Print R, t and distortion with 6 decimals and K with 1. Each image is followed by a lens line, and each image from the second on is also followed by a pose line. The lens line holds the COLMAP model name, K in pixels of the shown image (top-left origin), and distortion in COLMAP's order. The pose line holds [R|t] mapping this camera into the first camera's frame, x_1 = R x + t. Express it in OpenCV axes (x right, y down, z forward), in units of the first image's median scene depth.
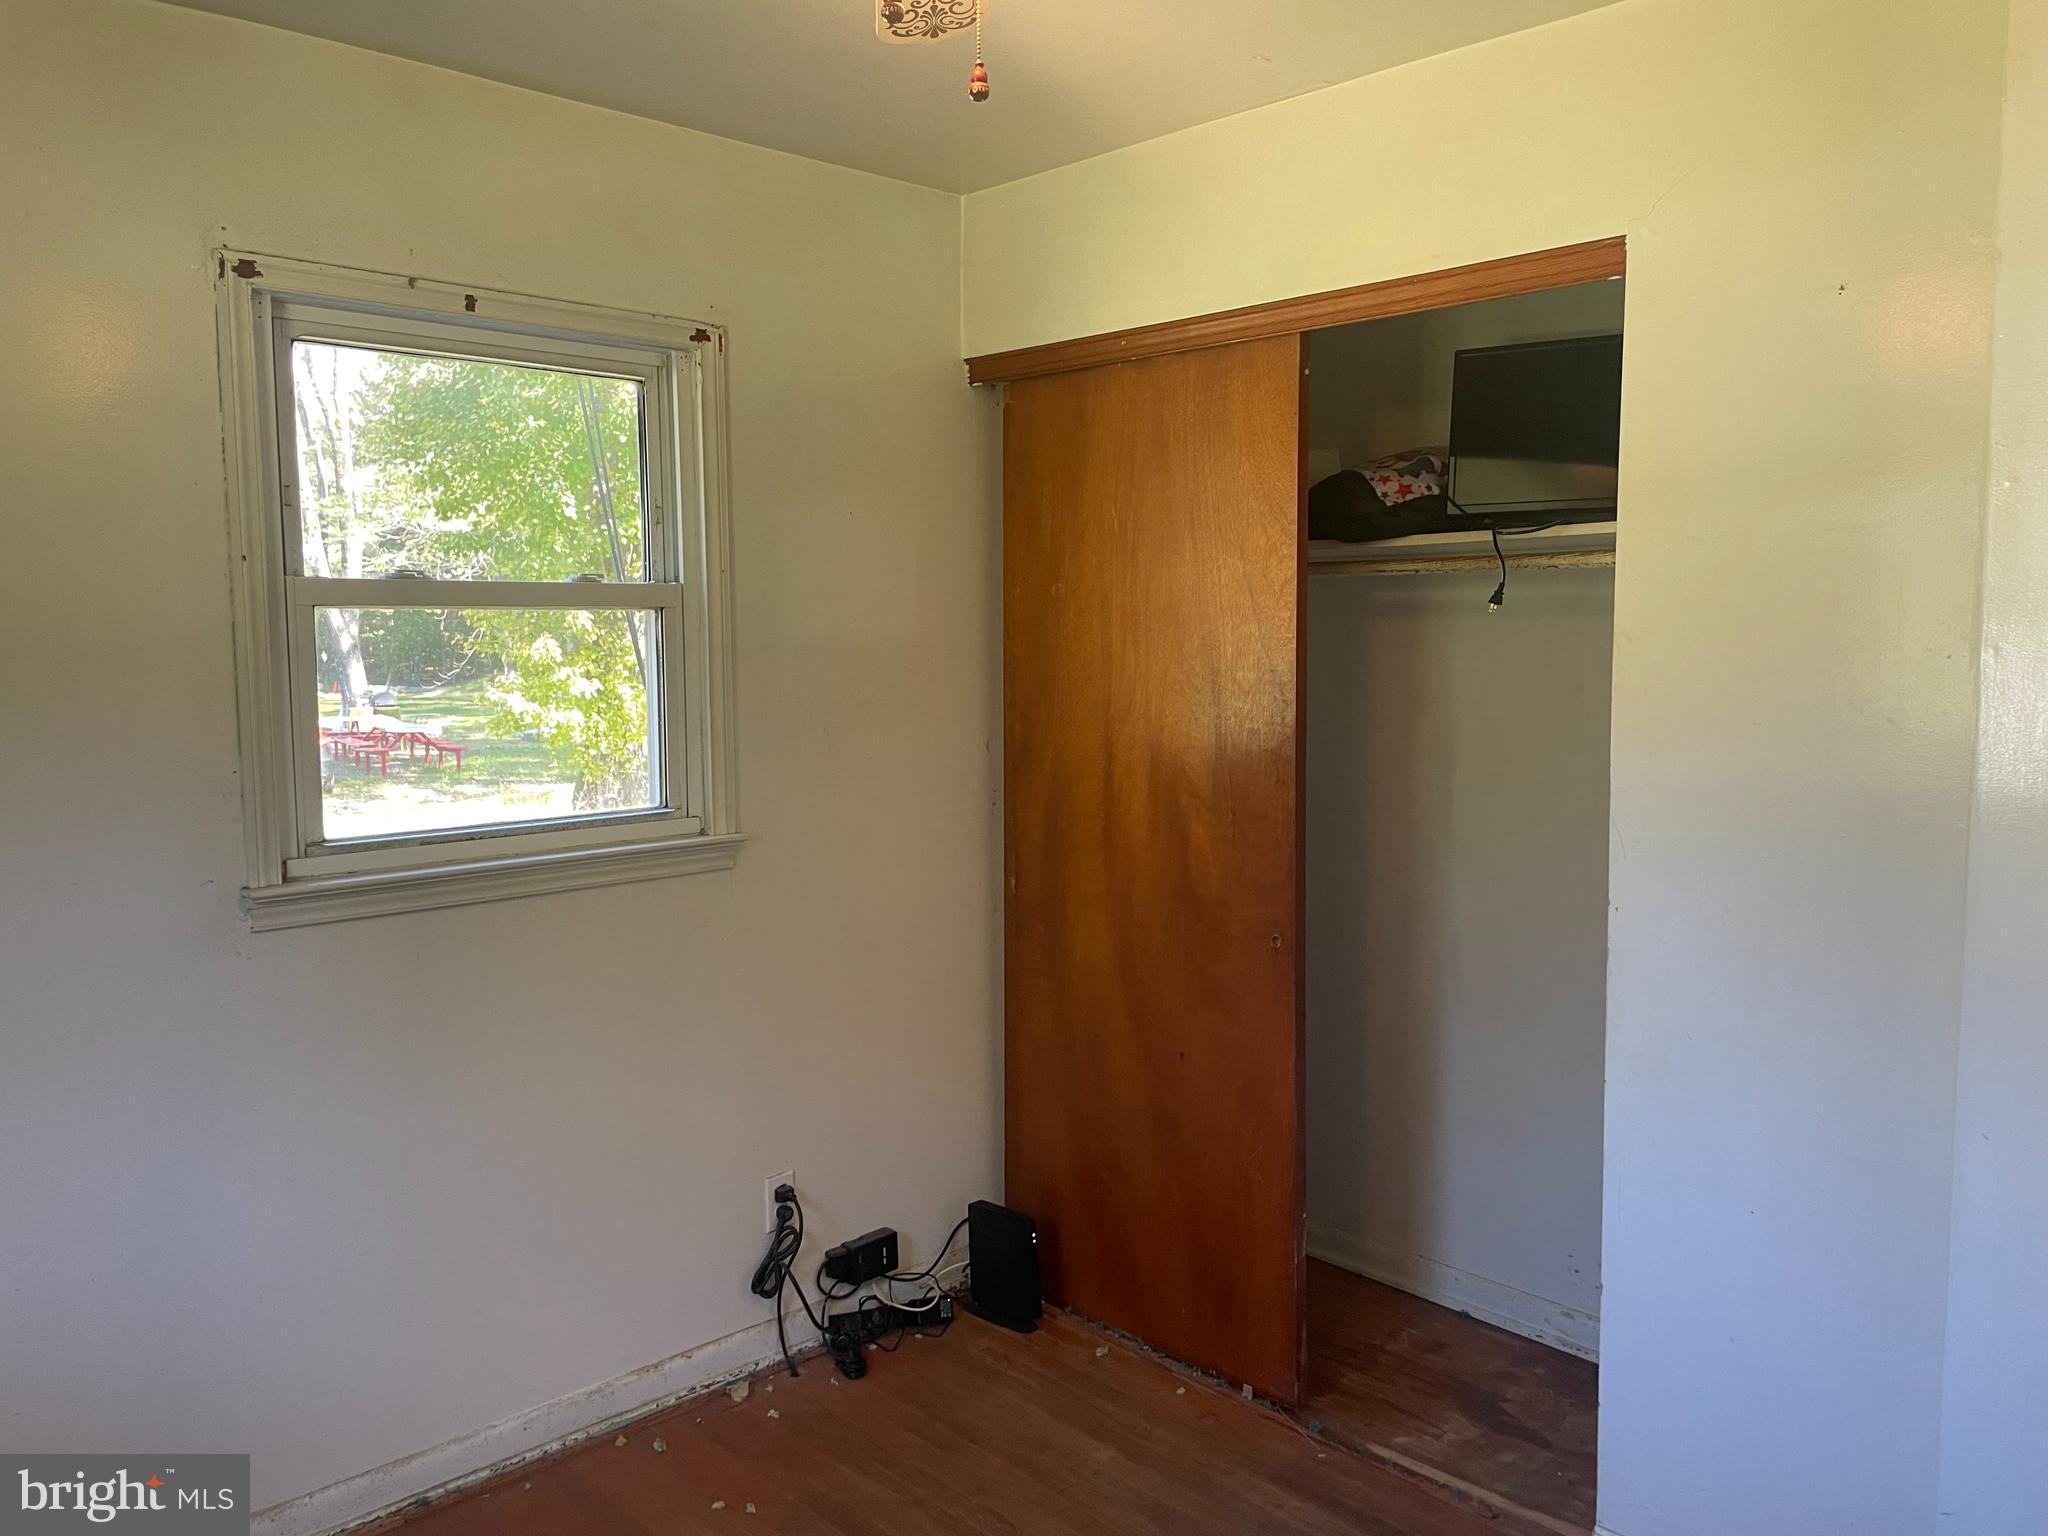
lens RADIAL K [[1552.9, 0, 1047.7], [0, 1552.9, 767.4], [0, 0, 1]] dist [0.098412, -0.149743]
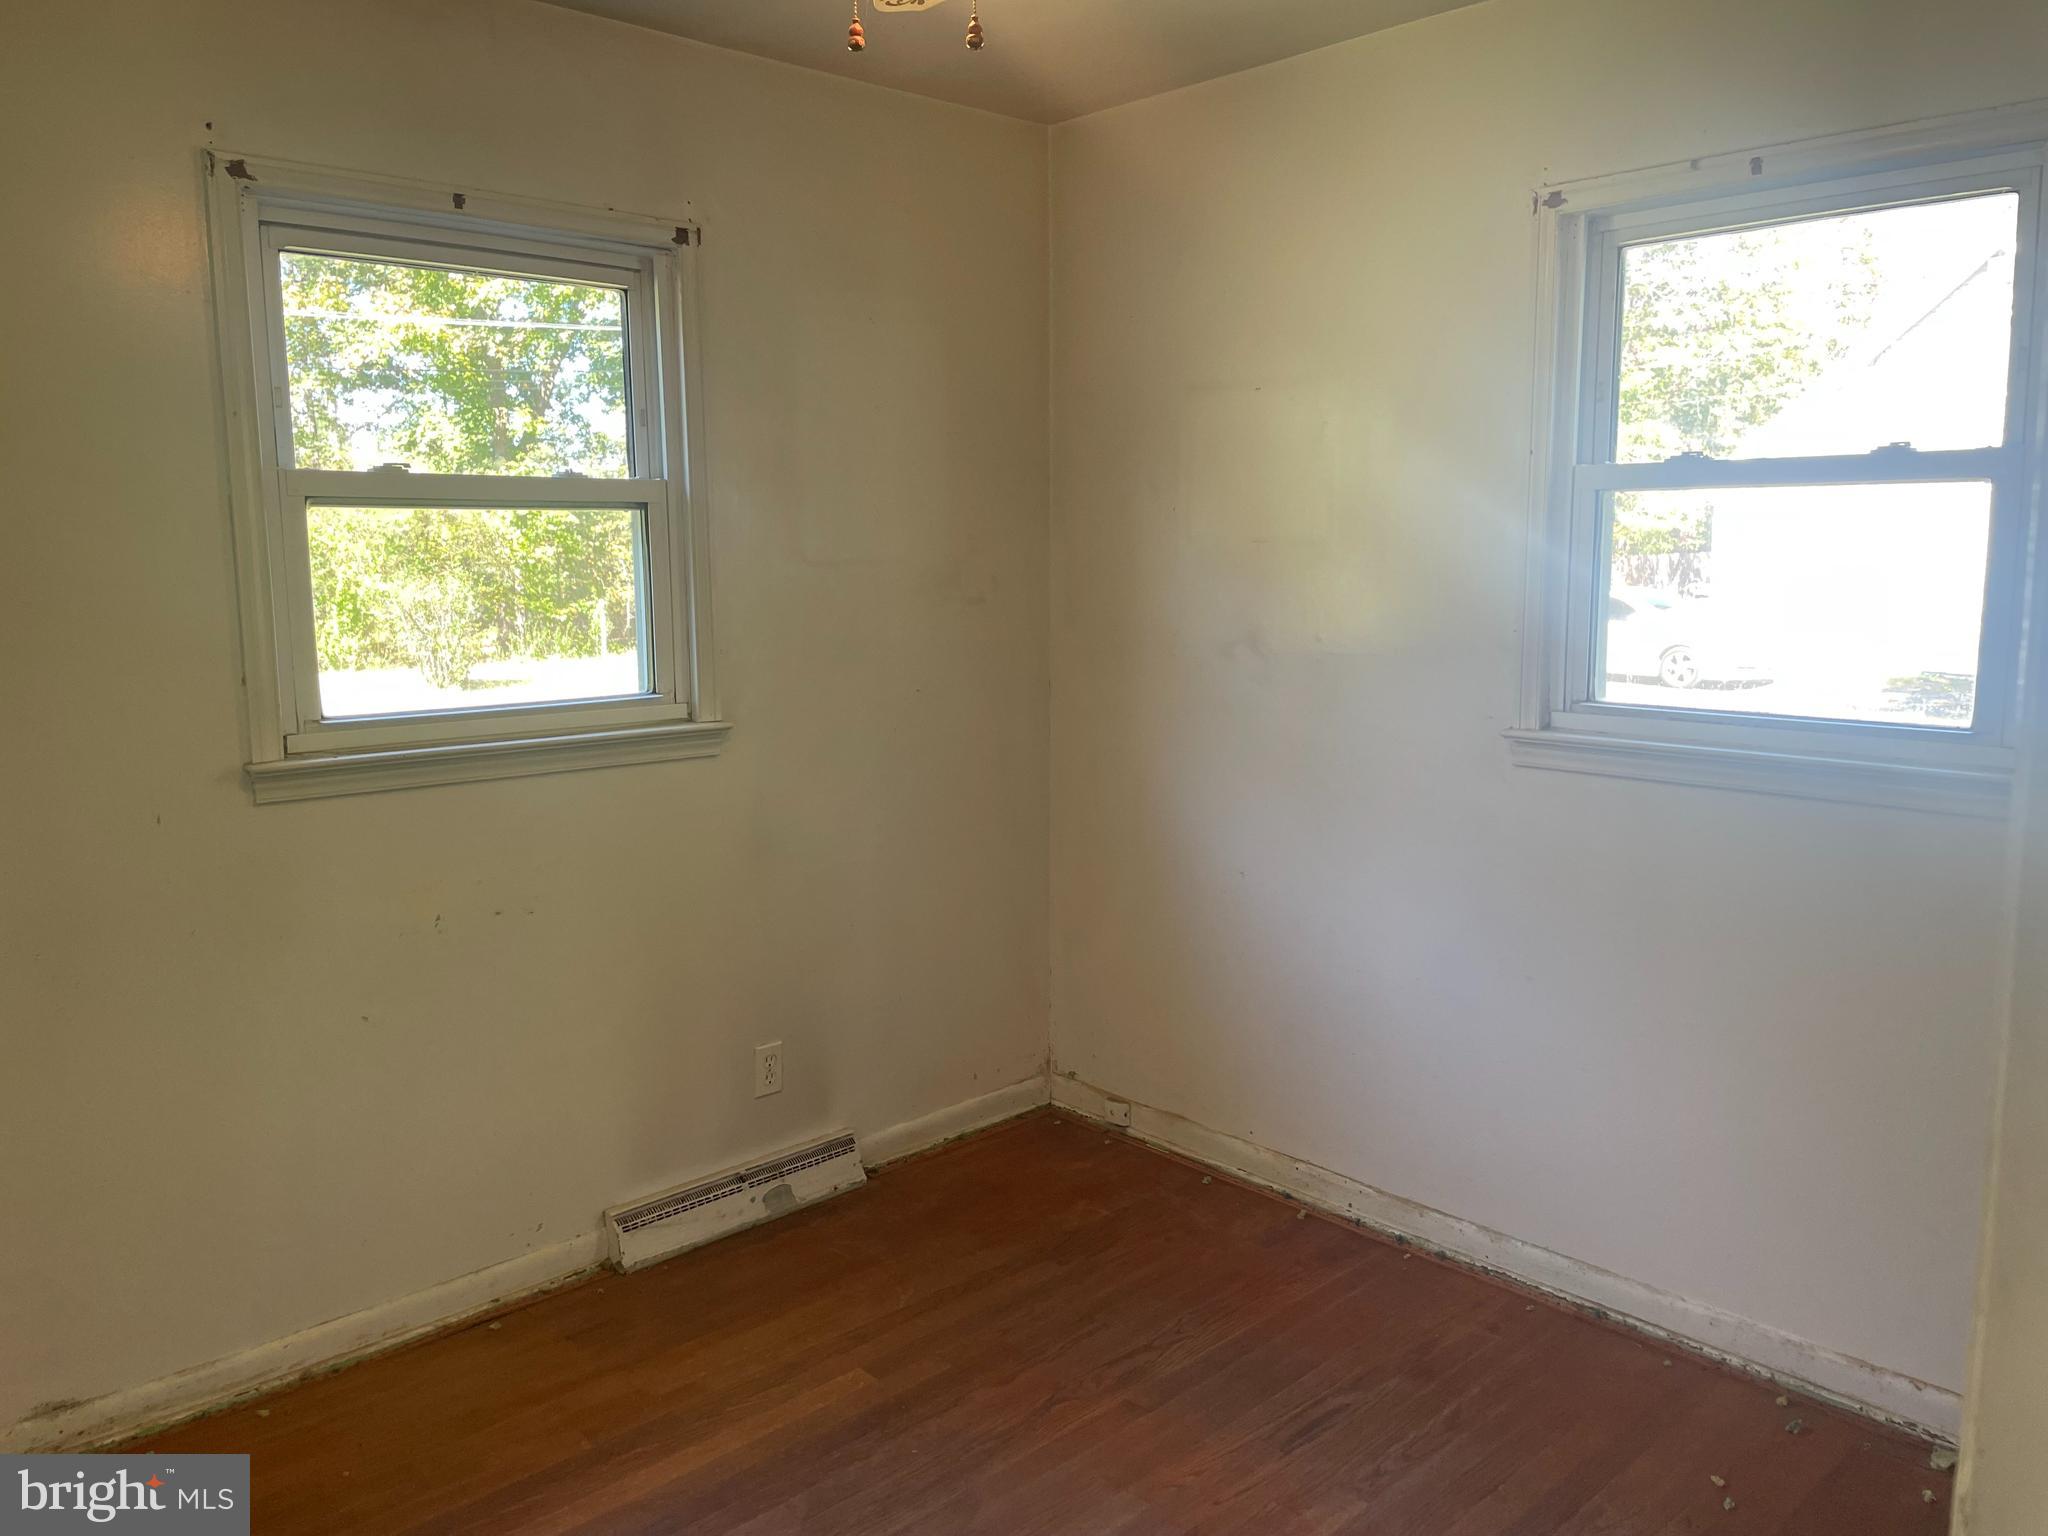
lens RADIAL K [[1552.9, 0, 1047.7], [0, 1552.9, 767.4], [0, 0, 1]] dist [0.098412, -0.149743]
pose [[-0.021588, 0.155169, -0.987652, 0.619624], [-0.081447, 0.984326, 0.156427, -0.046891], [0.996444, 0.083818, -0.008611, 0.580643]]
